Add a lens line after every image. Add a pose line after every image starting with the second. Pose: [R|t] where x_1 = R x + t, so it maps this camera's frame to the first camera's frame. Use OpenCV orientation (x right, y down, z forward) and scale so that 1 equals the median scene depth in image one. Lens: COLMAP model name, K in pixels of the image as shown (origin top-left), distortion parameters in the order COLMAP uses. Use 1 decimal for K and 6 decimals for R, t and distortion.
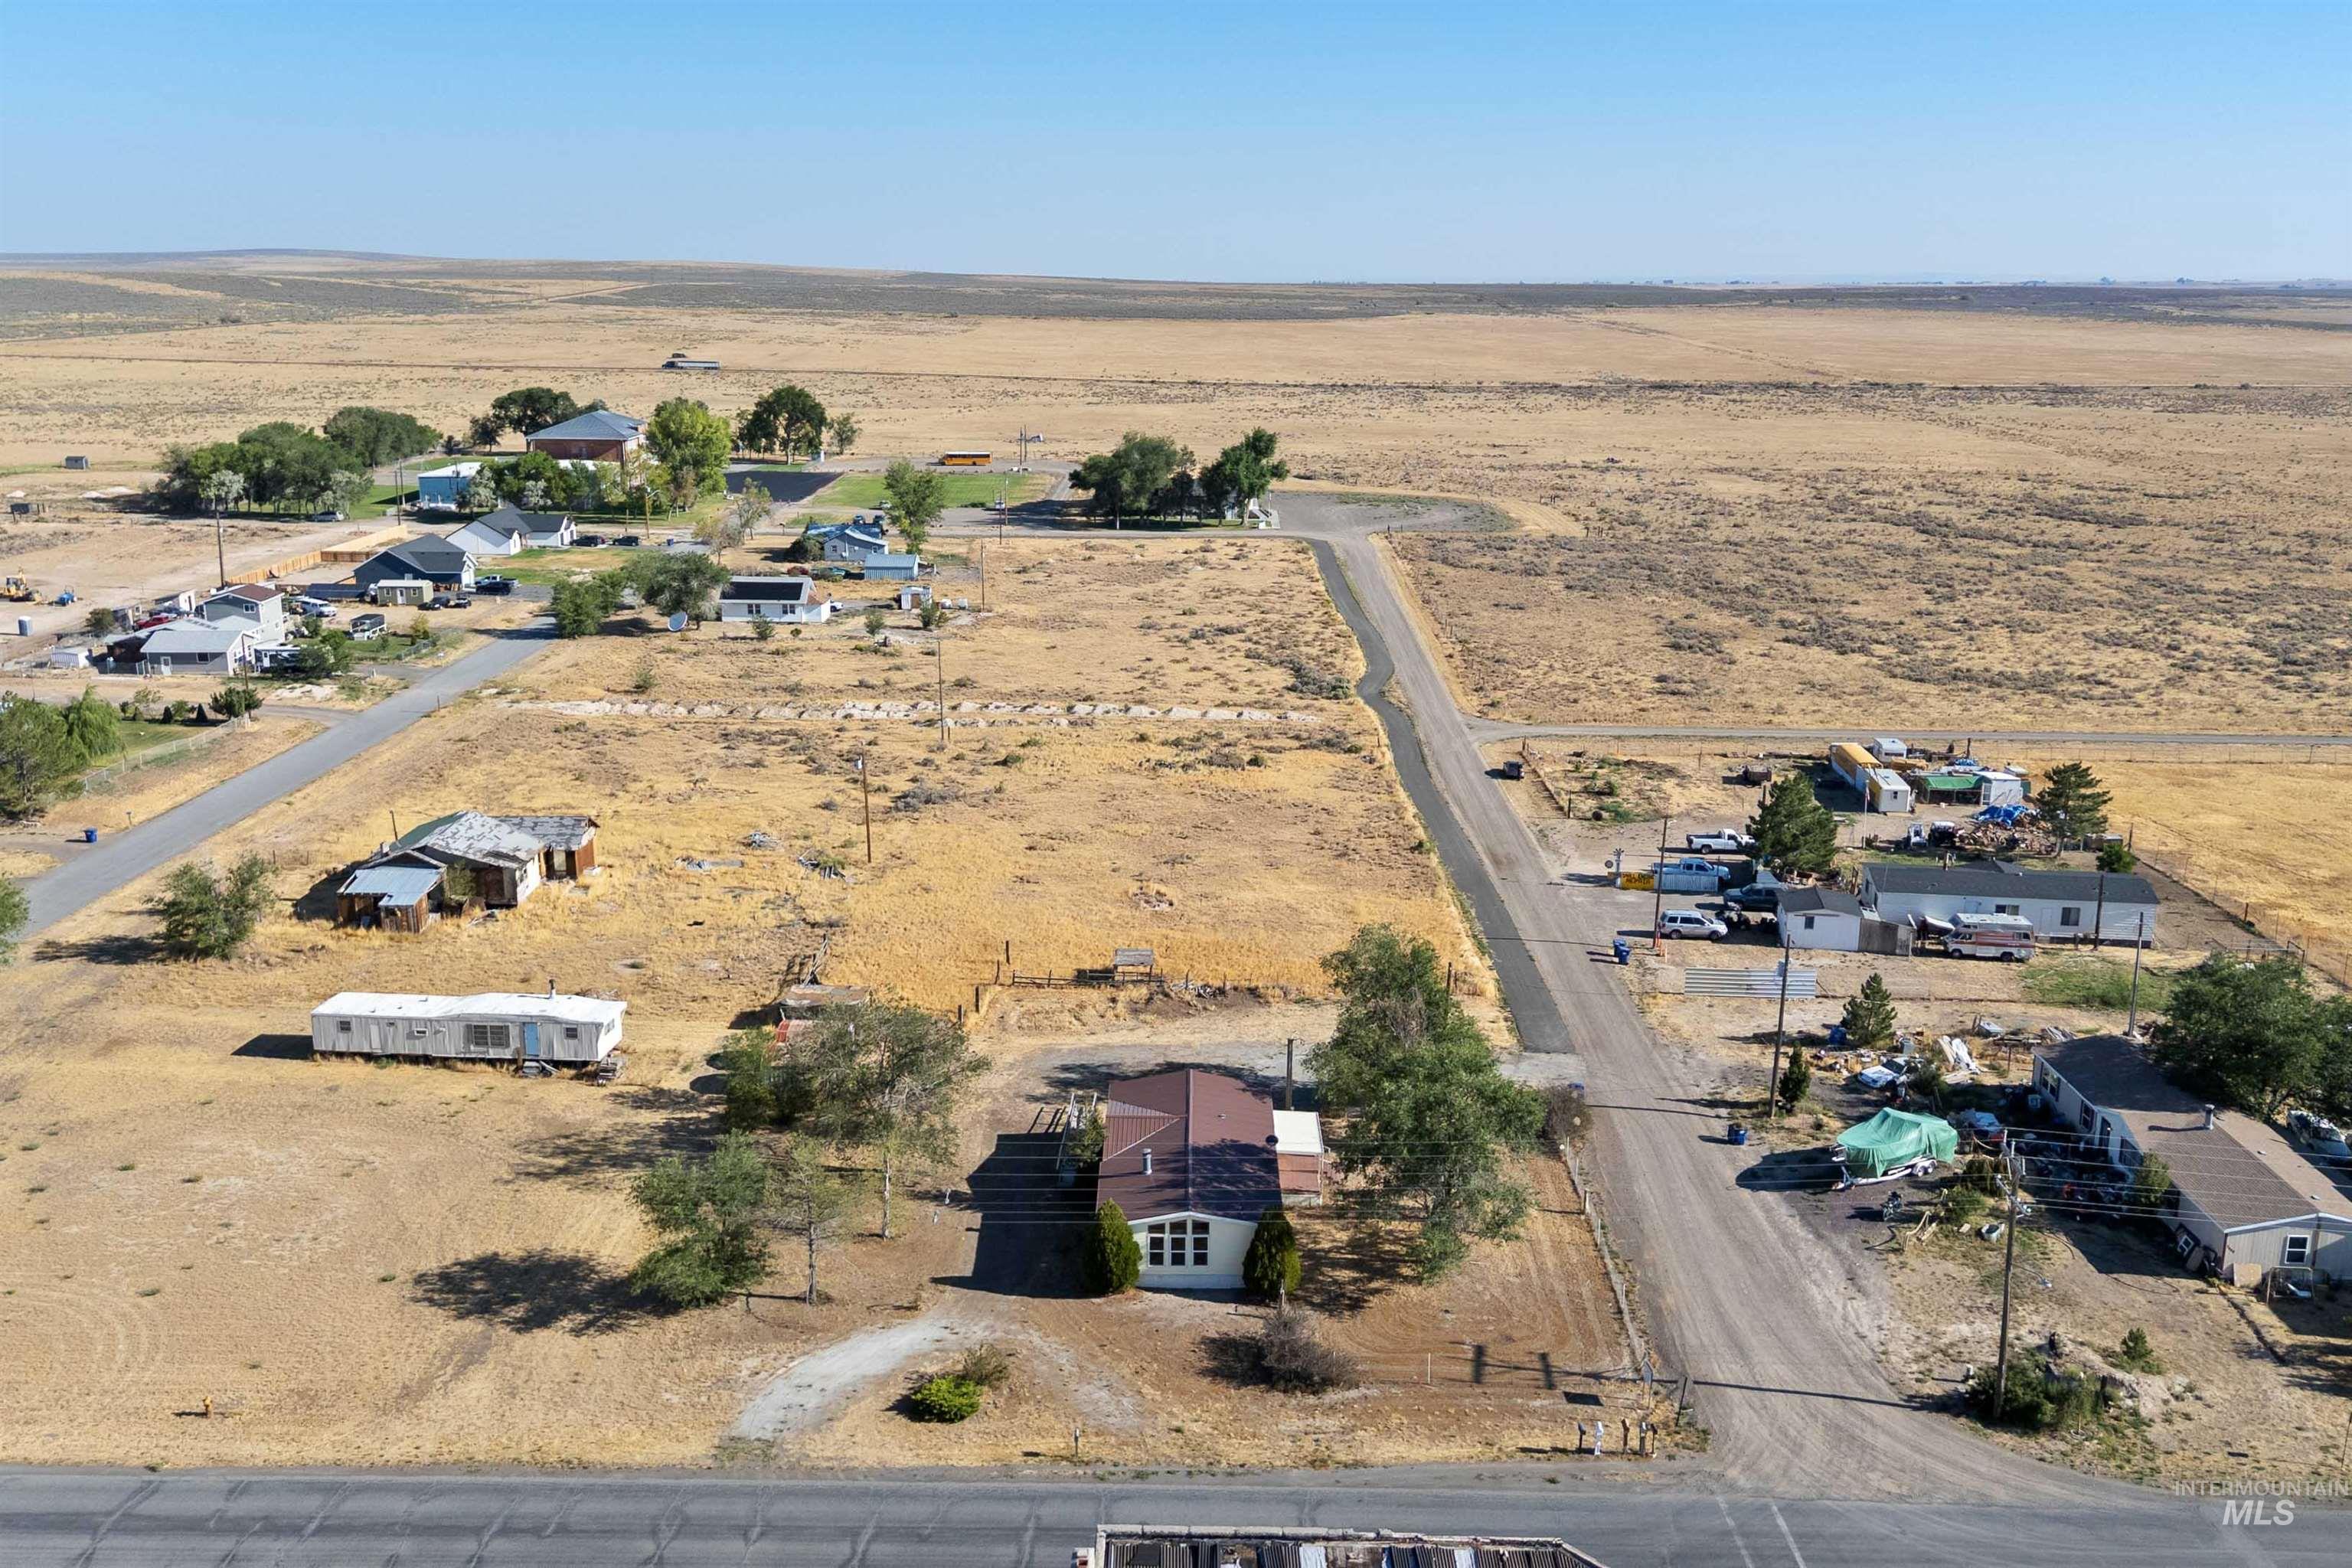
lens RADIAL K [[2036.4, 0, 1176.0], [0, 2036.4, 784.0], [0, 0, 1]] dist [0.055127, 0.002474]
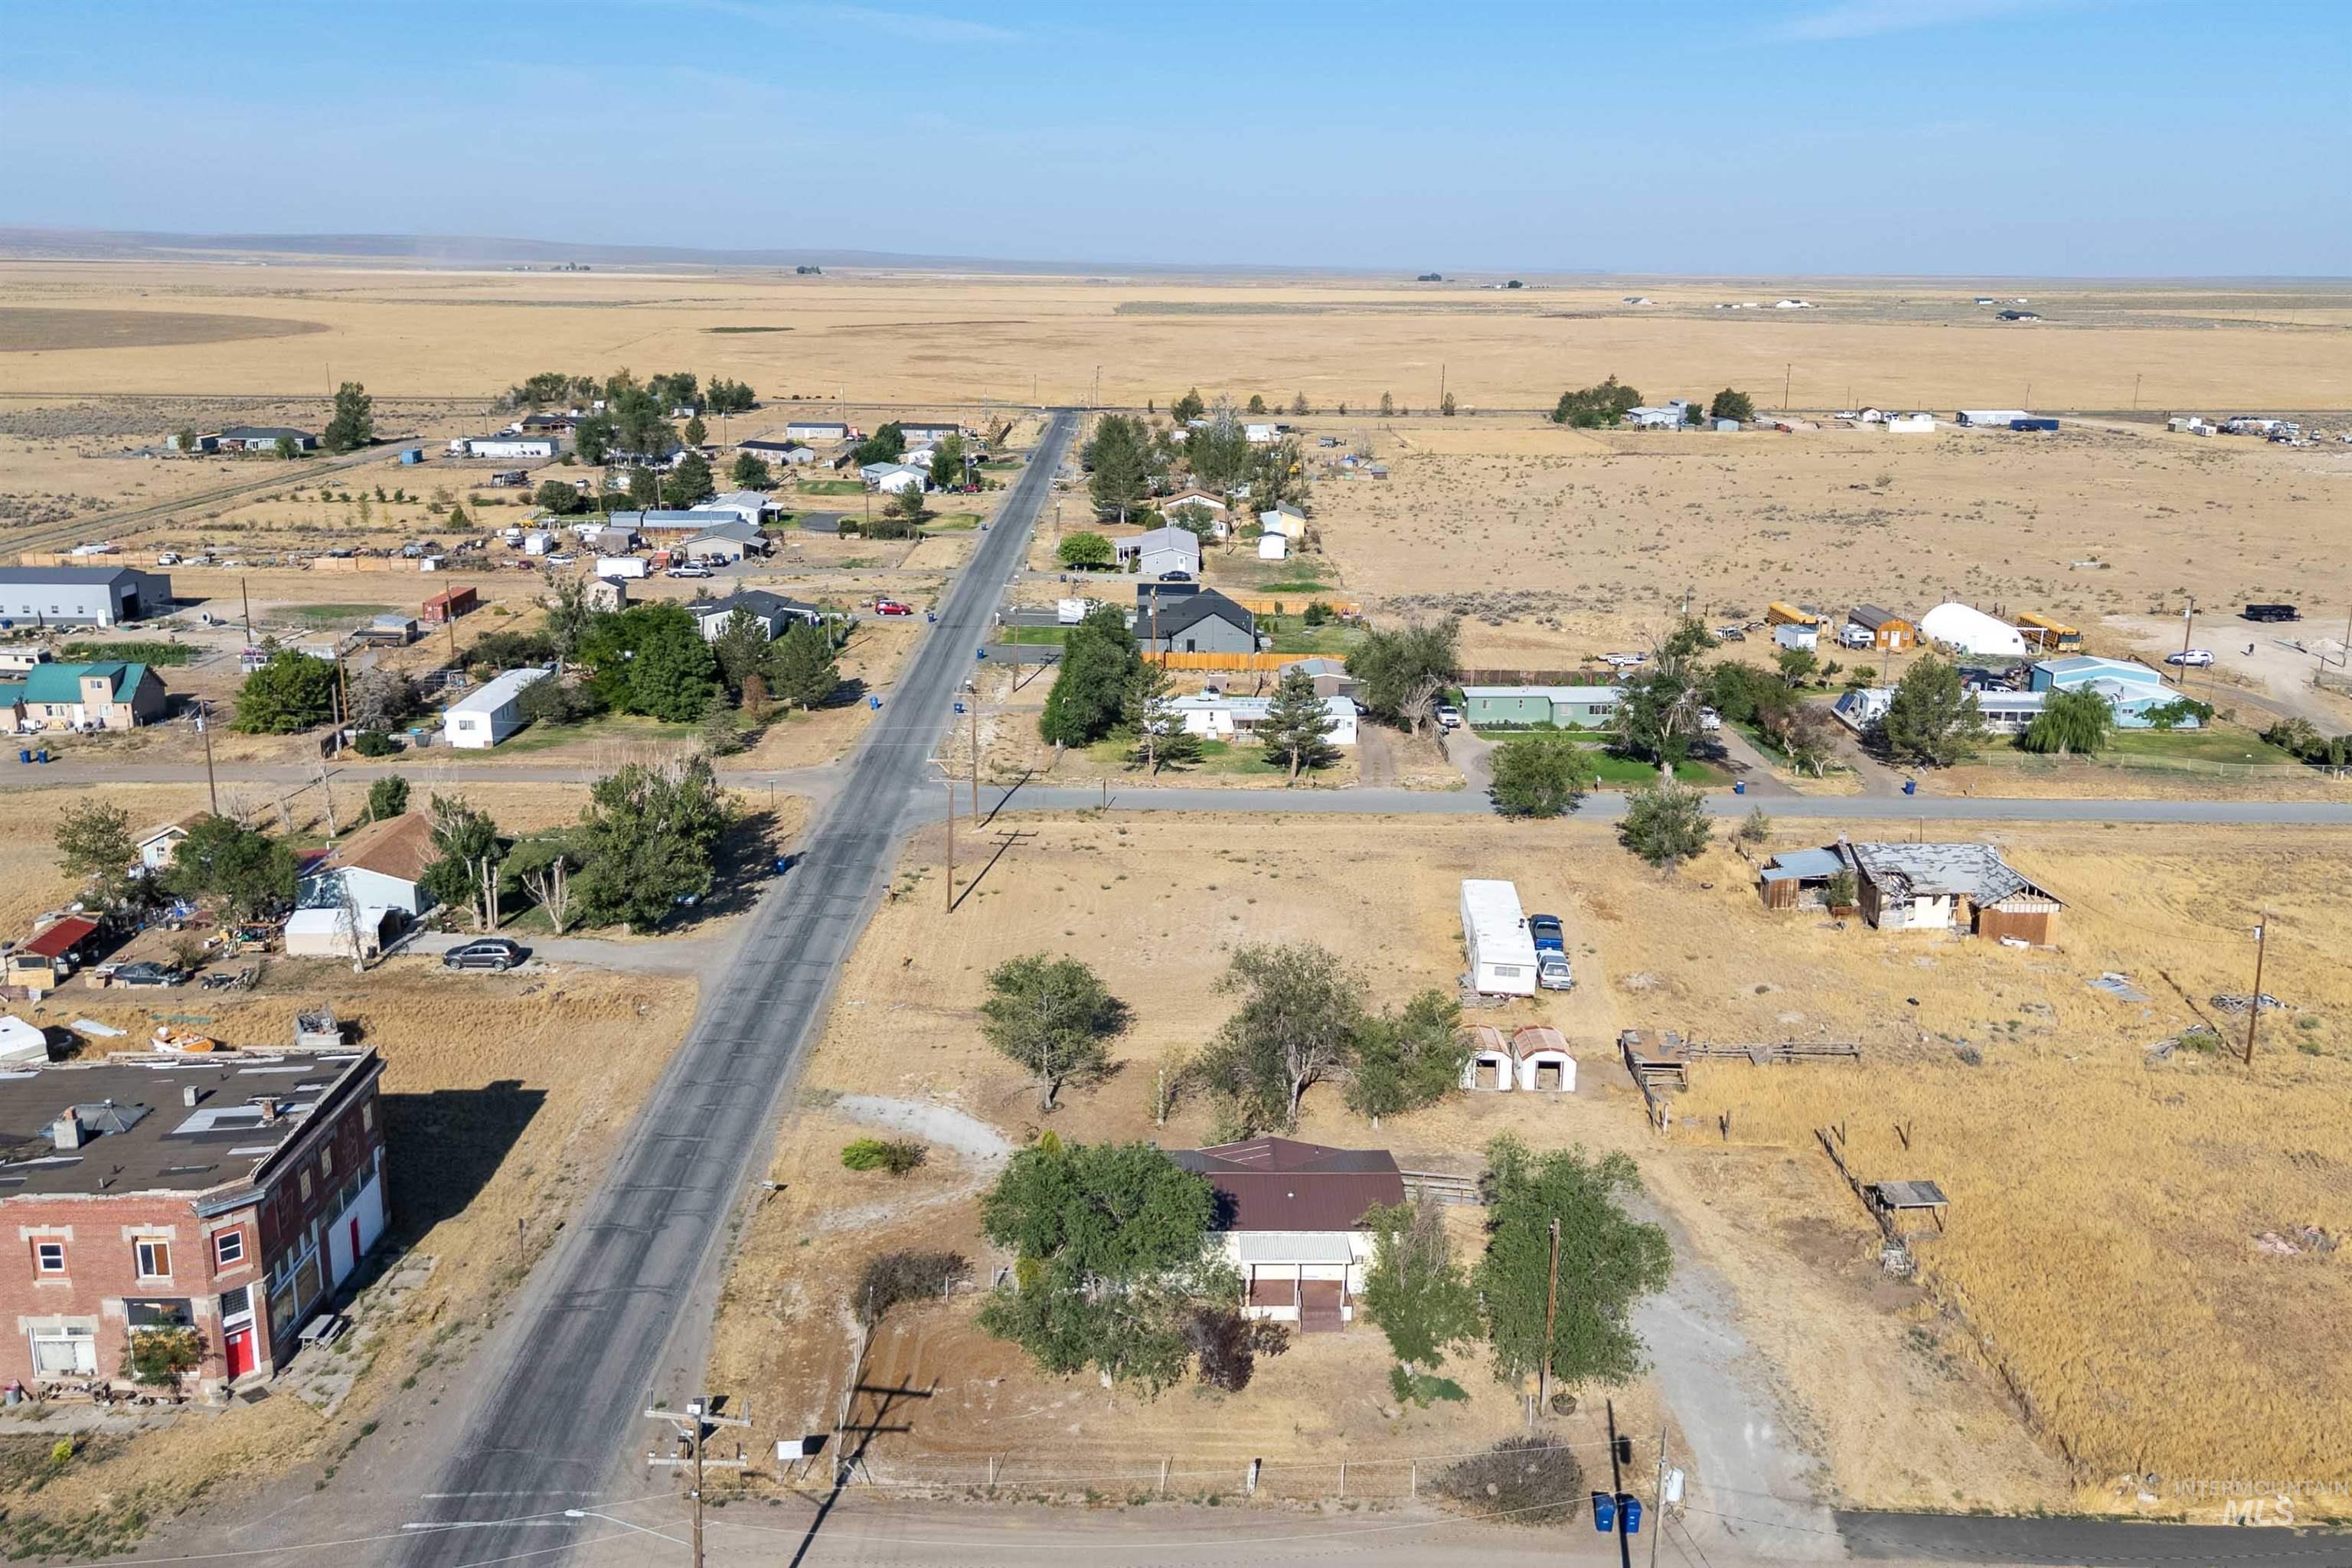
lens RADIAL K [[2036.4, 0, 1176.0], [0, 2036.4, 784.0], [0, 0, 1]] dist [0.055127, 0.002474]
pose [[0.027759, 0.244070, -0.969360, 0.960055], [-0.254790, 0.939432, 0.229238, -0.231828], [0.966598, 0.240619, 0.088264, 0.917080]]
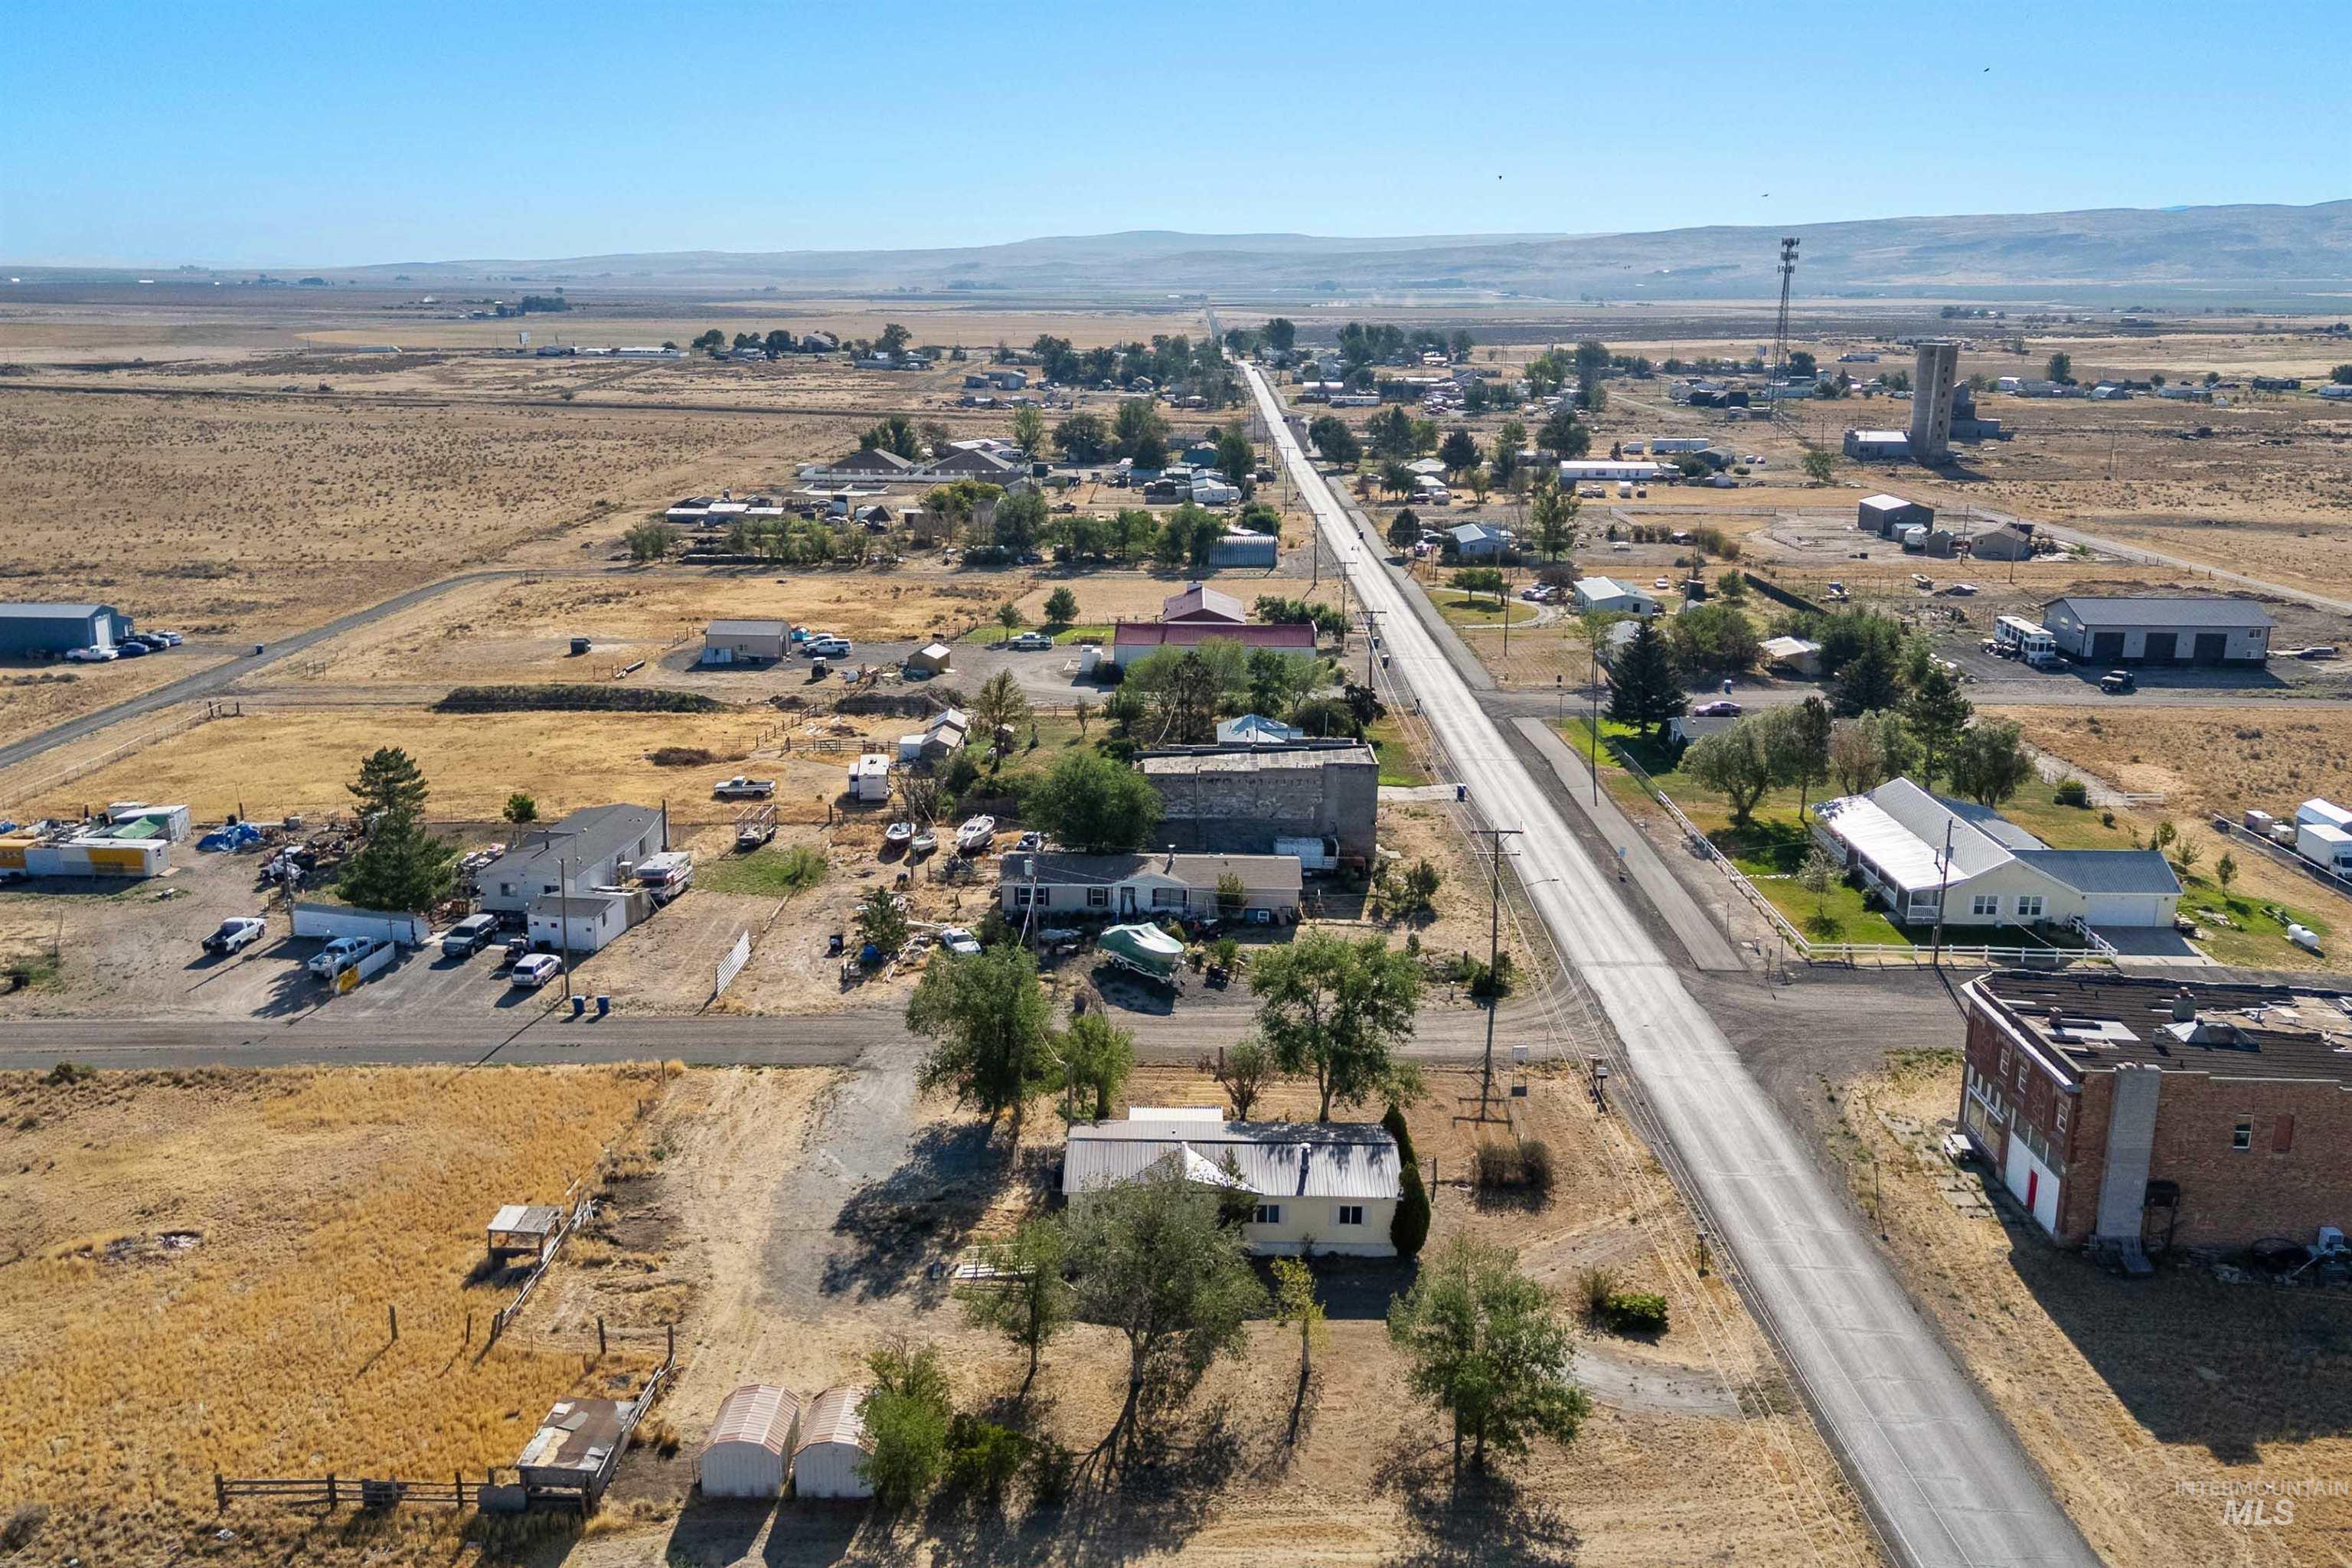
lens RADIAL K [[2036.4, 0, 1176.0], [0, 2036.4, 784.0], [0, 0, 1]] dist [0.055127, 0.002474]
pose [[-0.004895, -0.251826, 0.967760, -1.002746], [0.234872, 0.940409, 0.245897, -0.271396], [-0.972014, 0.228503, 0.054544, 1.007193]]
